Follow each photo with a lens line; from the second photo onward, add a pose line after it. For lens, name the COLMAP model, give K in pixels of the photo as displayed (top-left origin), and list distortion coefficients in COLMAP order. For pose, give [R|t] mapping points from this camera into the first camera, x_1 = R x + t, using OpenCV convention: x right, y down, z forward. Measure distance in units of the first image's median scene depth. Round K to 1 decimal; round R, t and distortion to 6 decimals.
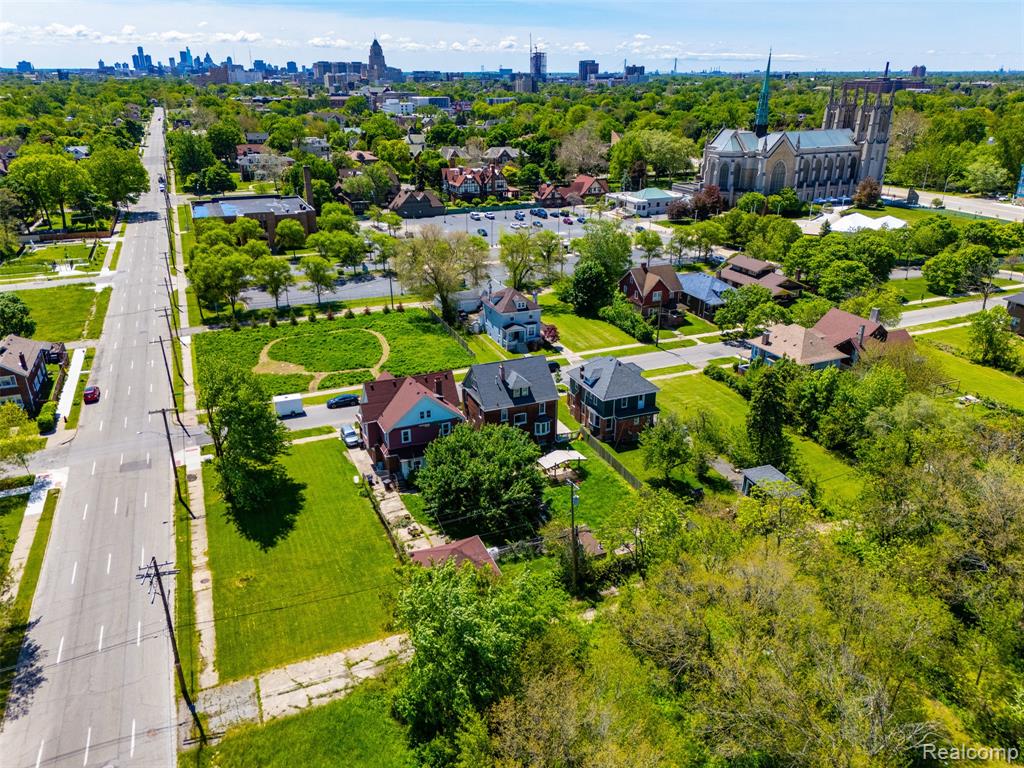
lens RADIAL K [[751.3, 0, 514.1], [0, 751.3, 383.7], [0, 0, 1]] dist [0.079298, -0.077571]
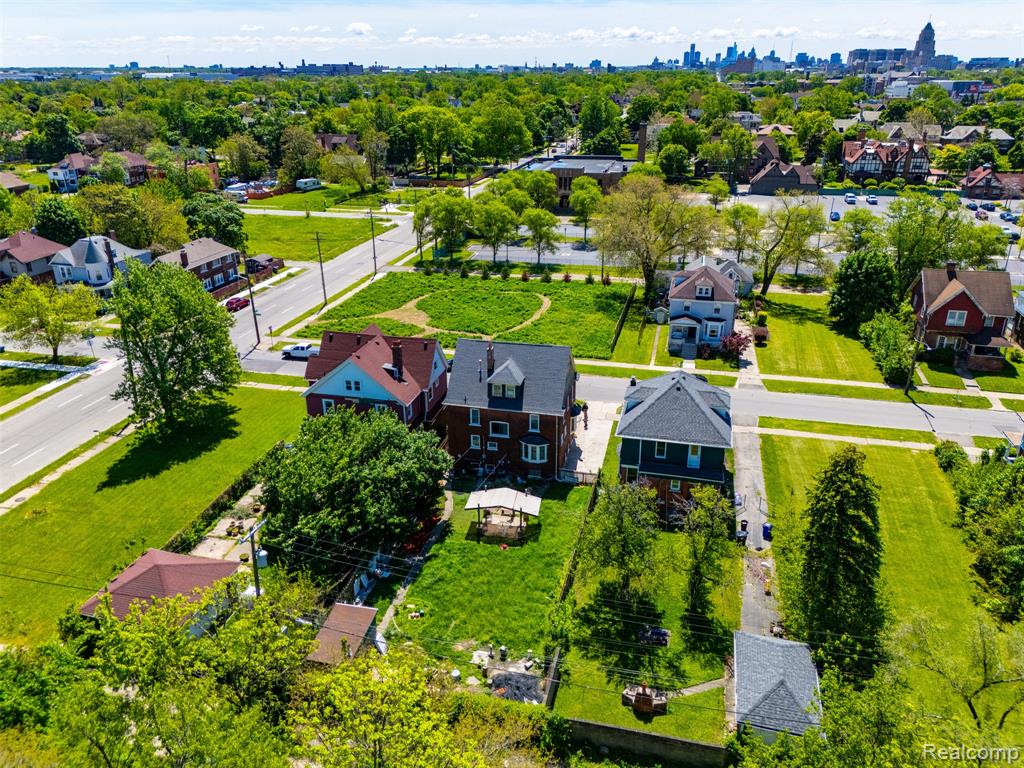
lens RADIAL K [[751.3, 0, 514.1], [0, 751.3, 383.7], [0, 0, 1]] dist [0.079298, -0.077571]
pose [[0.802985, 0.224257, -0.552199, 0.253093], [-0.221220, 0.972469, 0.073247, -0.030294], [0.553423, 0.063341, 0.830488, 0.287952]]
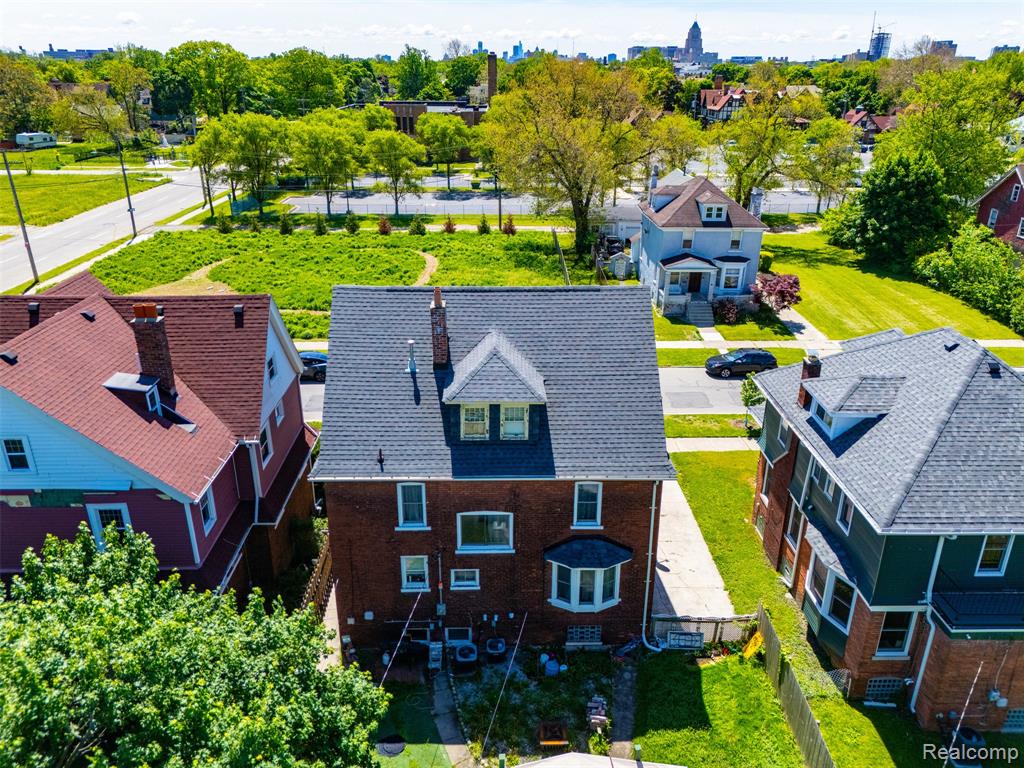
lens RADIAL K [[751.3, 0, 514.1], [0, 751.3, 383.7], [0, 0, 1]] dist [0.079298, -0.077571]
pose [[0.926893, 0.148185, -0.344834, 0.060534], [-0.146331, 0.988732, 0.031560, -0.005788], [0.345625, 0.021207, 0.938133, 0.509869]]
